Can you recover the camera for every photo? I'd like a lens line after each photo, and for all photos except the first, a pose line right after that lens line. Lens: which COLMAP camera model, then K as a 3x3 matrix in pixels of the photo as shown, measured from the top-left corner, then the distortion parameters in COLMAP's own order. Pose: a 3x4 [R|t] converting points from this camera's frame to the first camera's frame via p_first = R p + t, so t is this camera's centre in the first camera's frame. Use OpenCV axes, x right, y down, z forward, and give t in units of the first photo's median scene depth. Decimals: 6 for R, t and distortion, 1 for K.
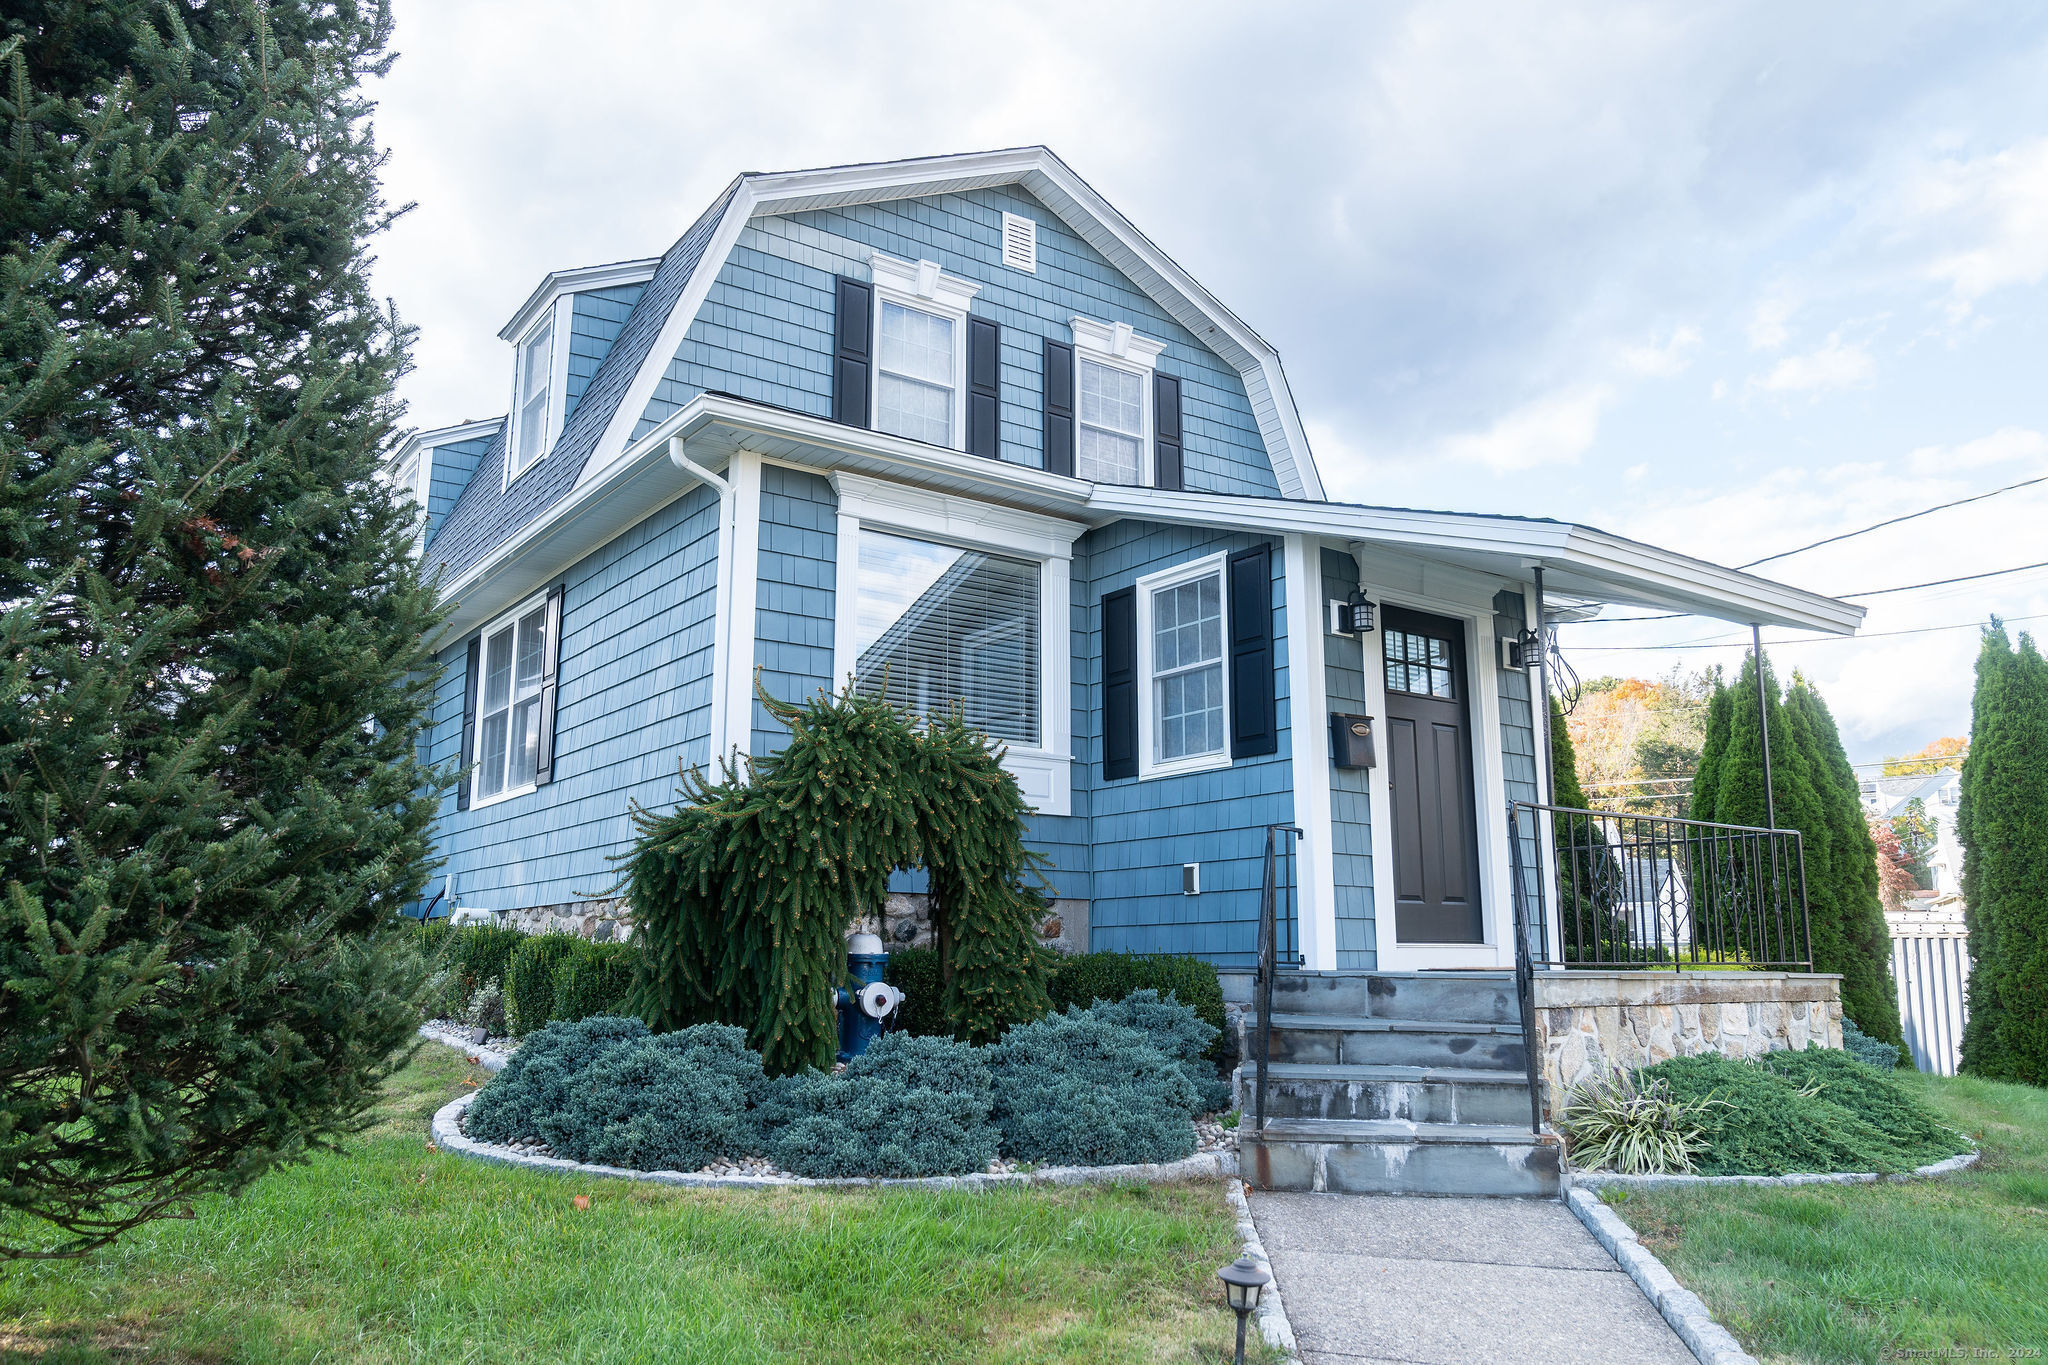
lens RADIAL K [[1507.7, 0, 1034.2], [0, 1507.7, 683.5], [0, 0, 1]] dist [-0.034017, 0.000029]
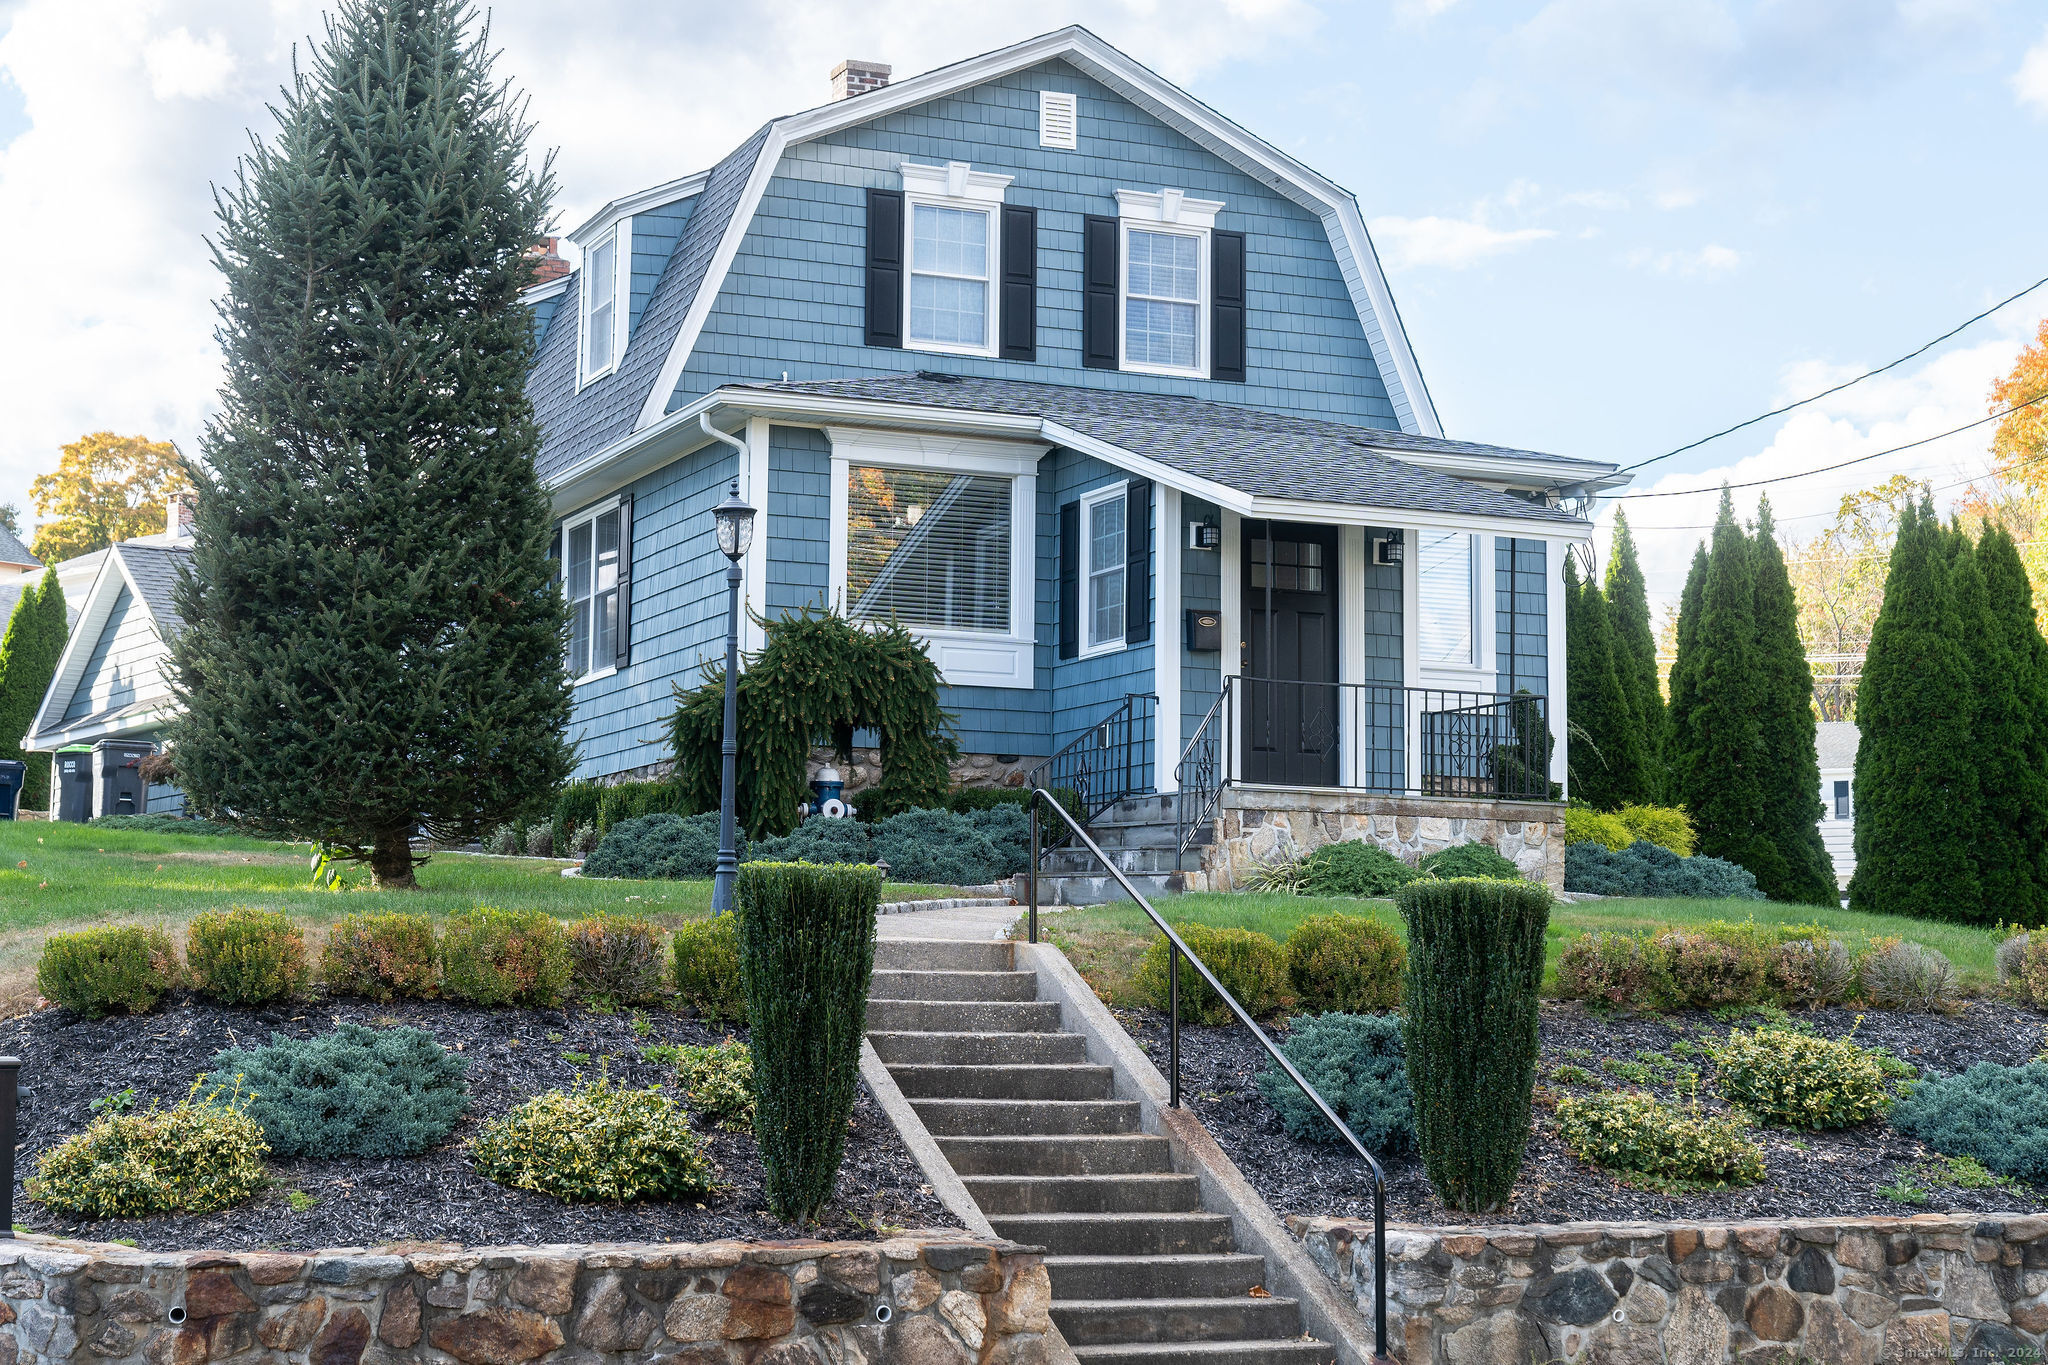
lens RADIAL K [[3185.5, 0, 1021.6], [0, 3185.5, 682.8], [0, 0, 1]] dist [-0.042265, 0.000000]
pose [[0.980494, -0.011641, -0.196202, 0.521681], [0.027930, 0.996367, 0.080457, -0.125742], [0.194553, -0.084368, 0.977257, -1.530759]]
